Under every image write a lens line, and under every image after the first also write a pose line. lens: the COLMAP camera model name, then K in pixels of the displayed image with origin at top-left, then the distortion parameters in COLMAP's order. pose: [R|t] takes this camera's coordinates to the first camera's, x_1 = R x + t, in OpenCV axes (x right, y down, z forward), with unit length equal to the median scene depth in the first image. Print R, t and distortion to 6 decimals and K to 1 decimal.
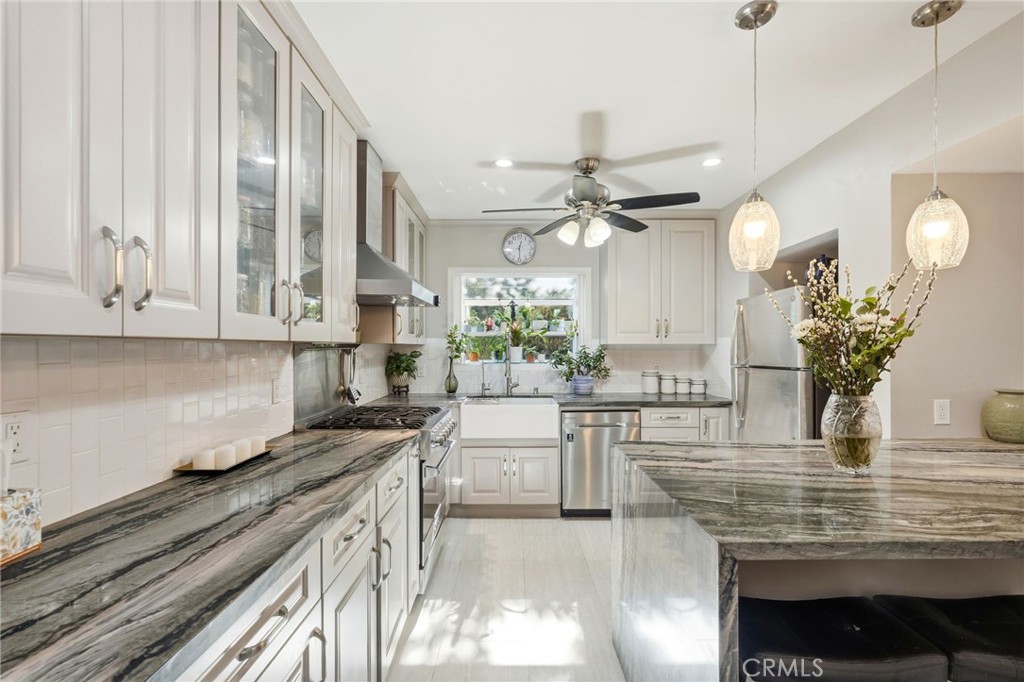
lens RADIAL K [[453.5, 0, 512.1], [0, 453.5, 344.8], [0, 0, 1]] dist [0.004151, 0.000148]
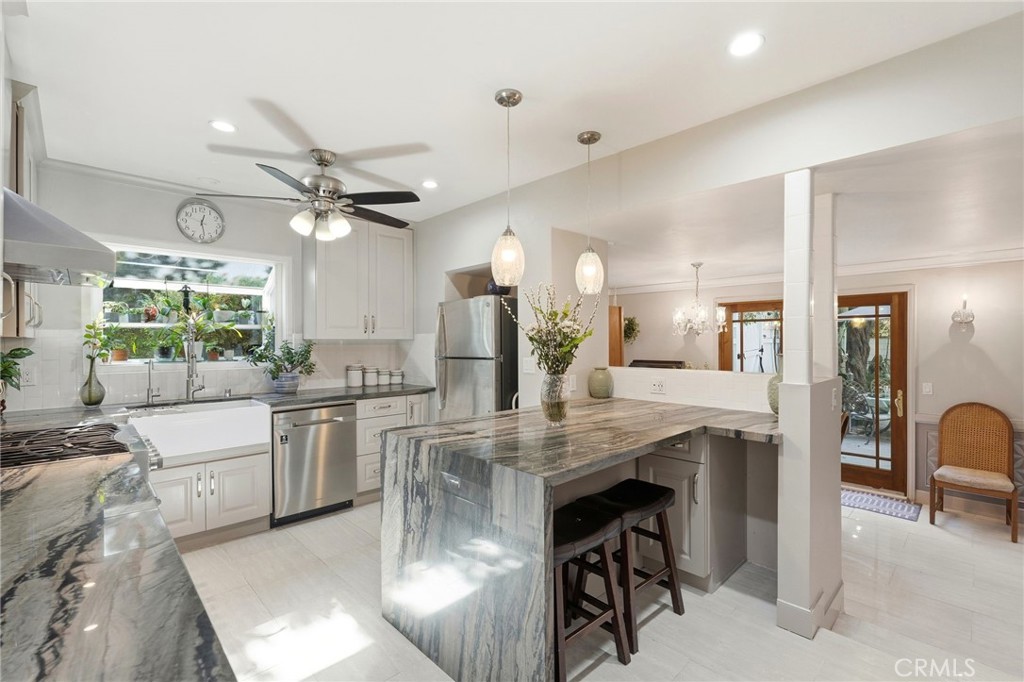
lens RADIAL K [[453.5, 0, 509.0], [0, 453.5, 338.5], [0, 0, 1]] dist [0.004151, 0.000148]
pose [[0.723137, 0.004055, 0.690692, -0.279112], [-0.003089, 0.999992, -0.002636, -0.001954], [-0.690697, -0.000228, 0.723144, 0.013546]]
